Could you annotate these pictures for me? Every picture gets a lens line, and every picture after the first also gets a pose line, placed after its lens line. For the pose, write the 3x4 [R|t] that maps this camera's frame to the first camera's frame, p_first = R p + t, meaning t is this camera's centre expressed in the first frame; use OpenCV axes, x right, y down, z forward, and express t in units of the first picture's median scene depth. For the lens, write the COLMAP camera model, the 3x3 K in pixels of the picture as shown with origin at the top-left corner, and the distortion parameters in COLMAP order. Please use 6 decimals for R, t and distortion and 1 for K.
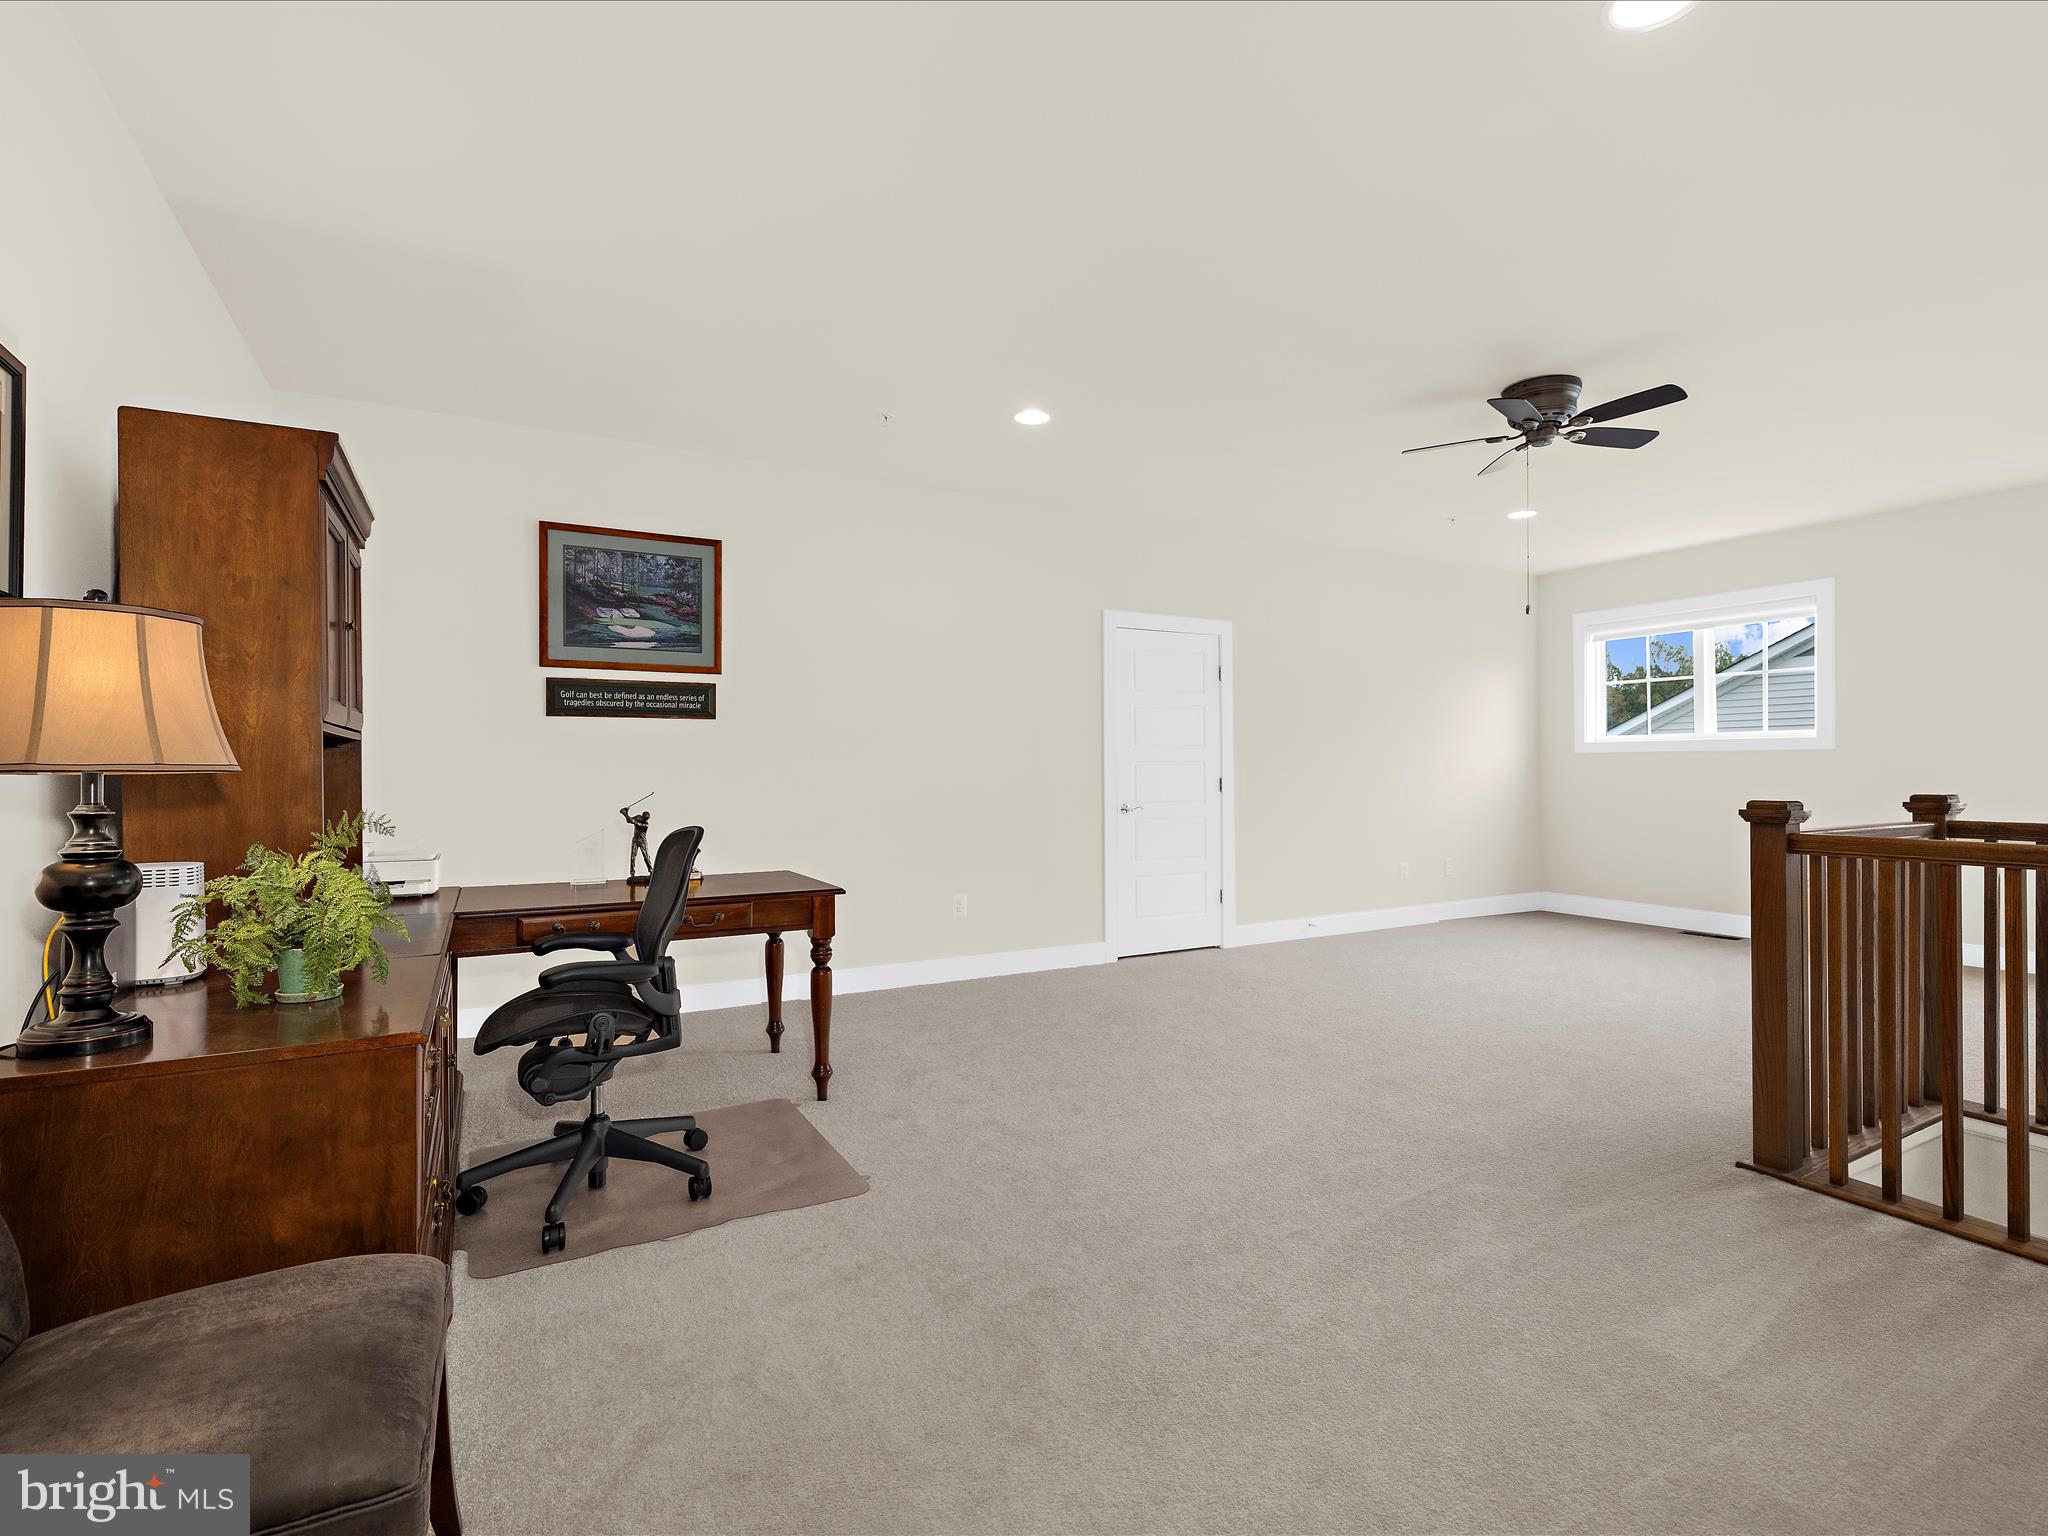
lens RADIAL K [[978.1, 0, 1023.8], [0, 978.1, 777.3], [0, 0, 1]] dist [0.002224, 0.000801]
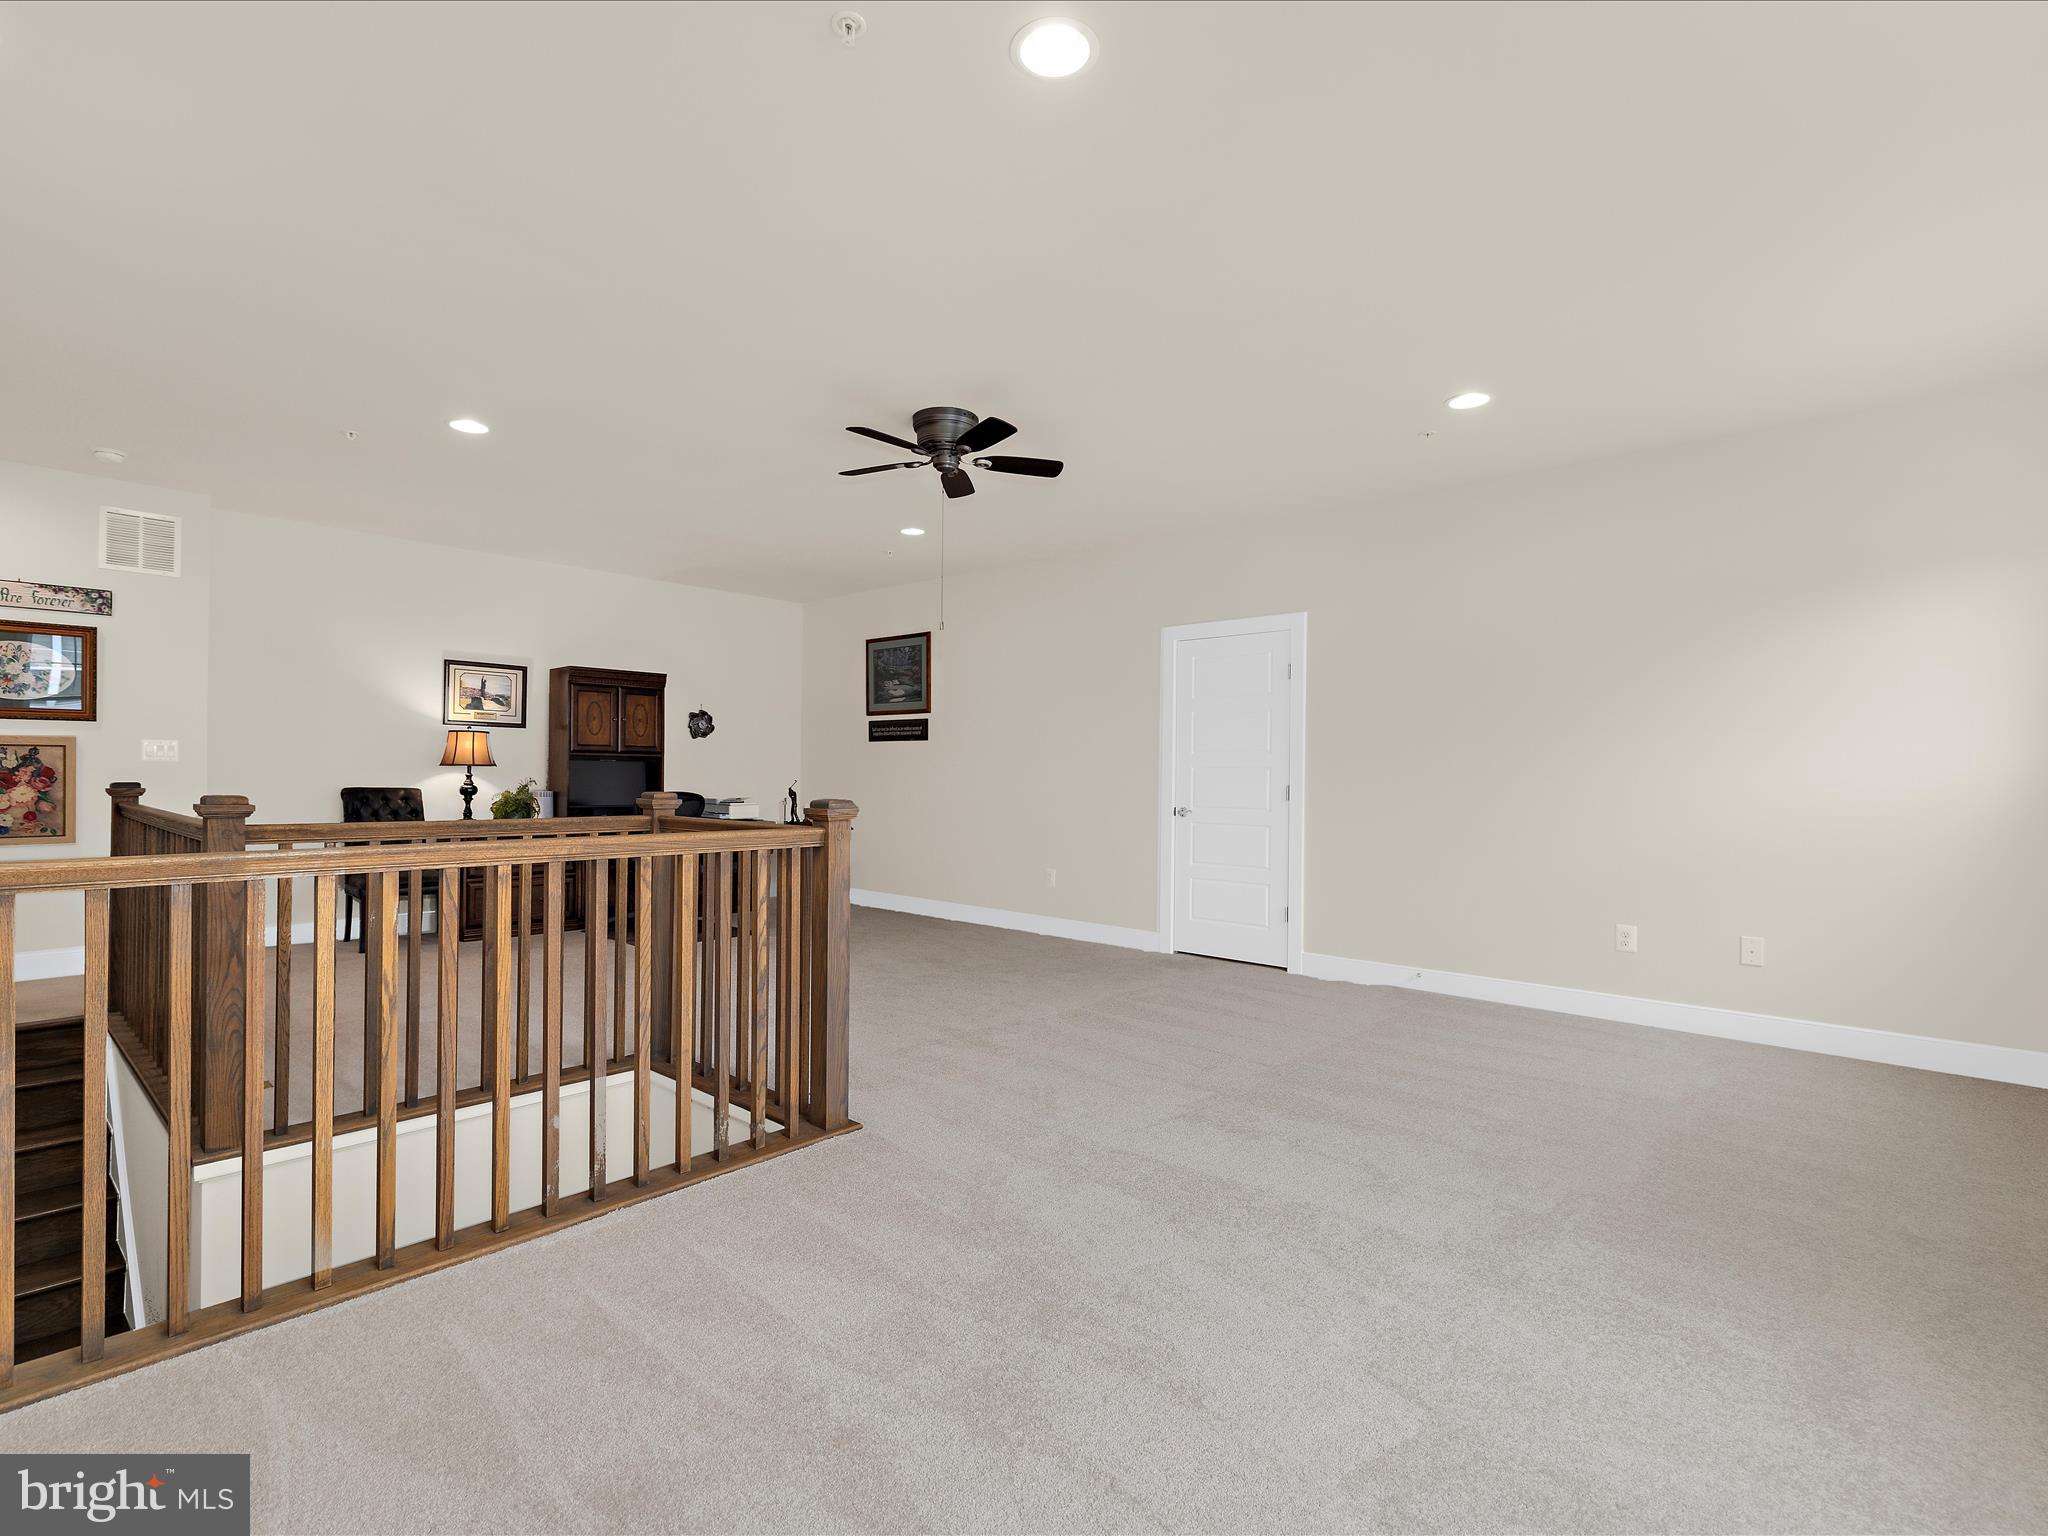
lens RADIAL K [[978.1, 0, 1028.6], [0, 978.1, 767.8], [0, 0, 1]] dist [0.002224, 0.000801]
pose [[0.332186, 0.010335, -0.943157, 1.342600], [-0.012980, 0.999895, 0.006385, -0.026266], [0.943125, 0.010121, 0.332285, 0.630401]]
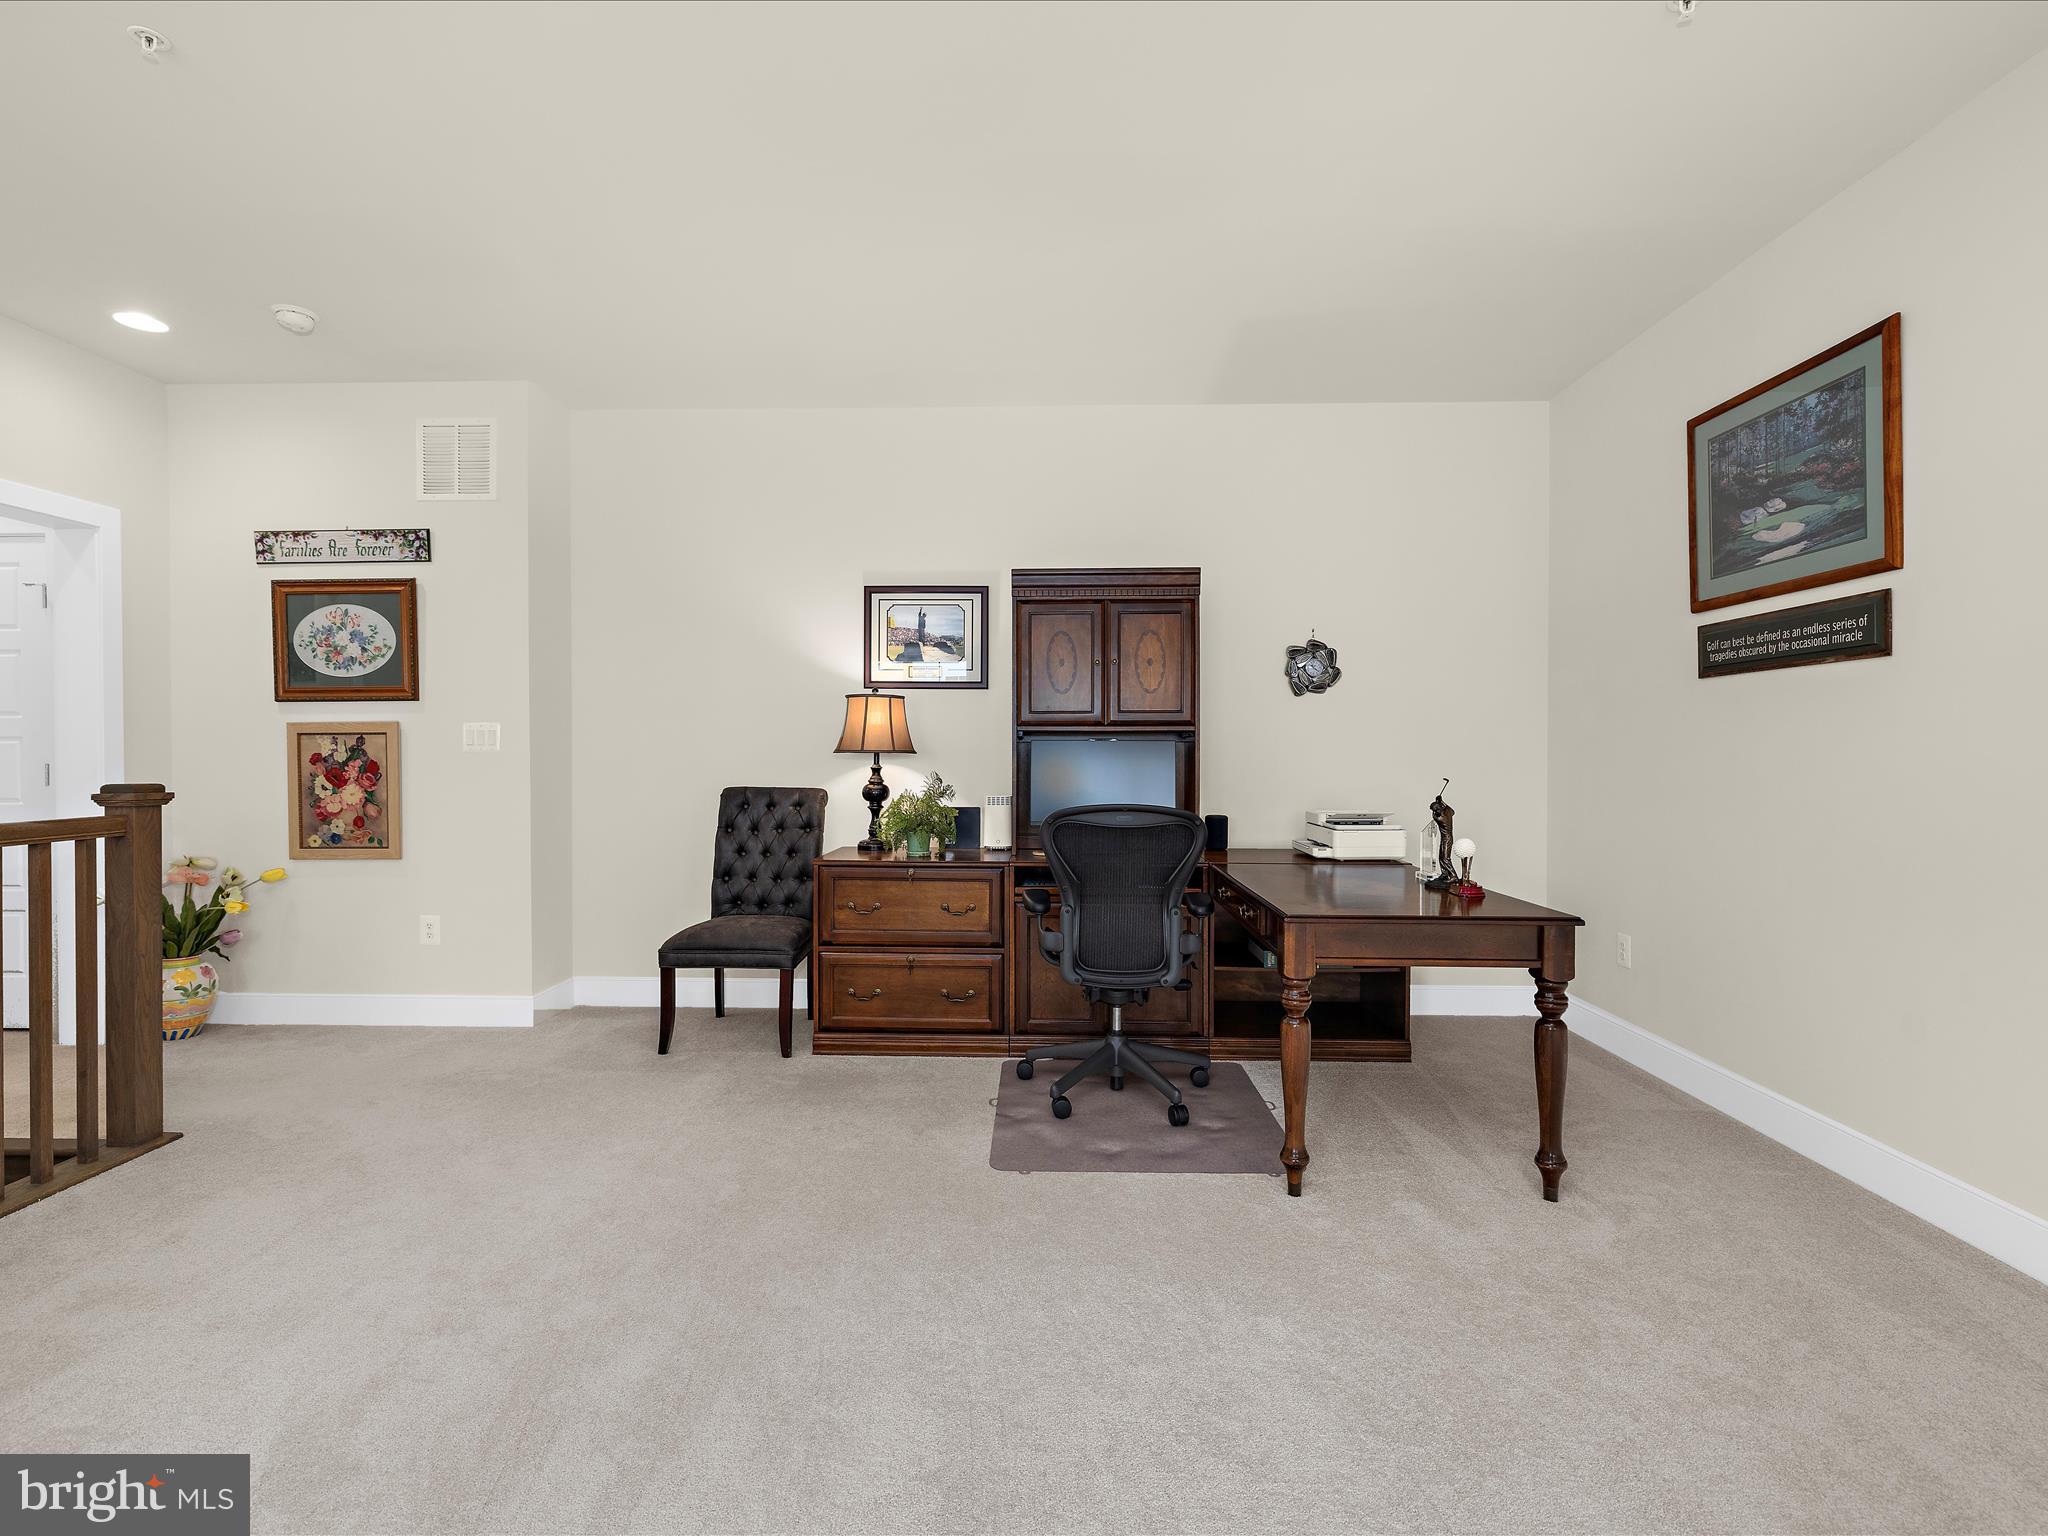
lens RADIAL K [[978.1, 0, 1009.7], [0, 978.1, 759.7], [0, 0, 1]] dist [0.002224, 0.000801]
pose [[-0.512068, 0.014694, -0.858819, 0.402458], [0.007489, 0.999892, 0.012643, -0.013386], [0.858912, 0.000042, -0.512123, 0.887360]]
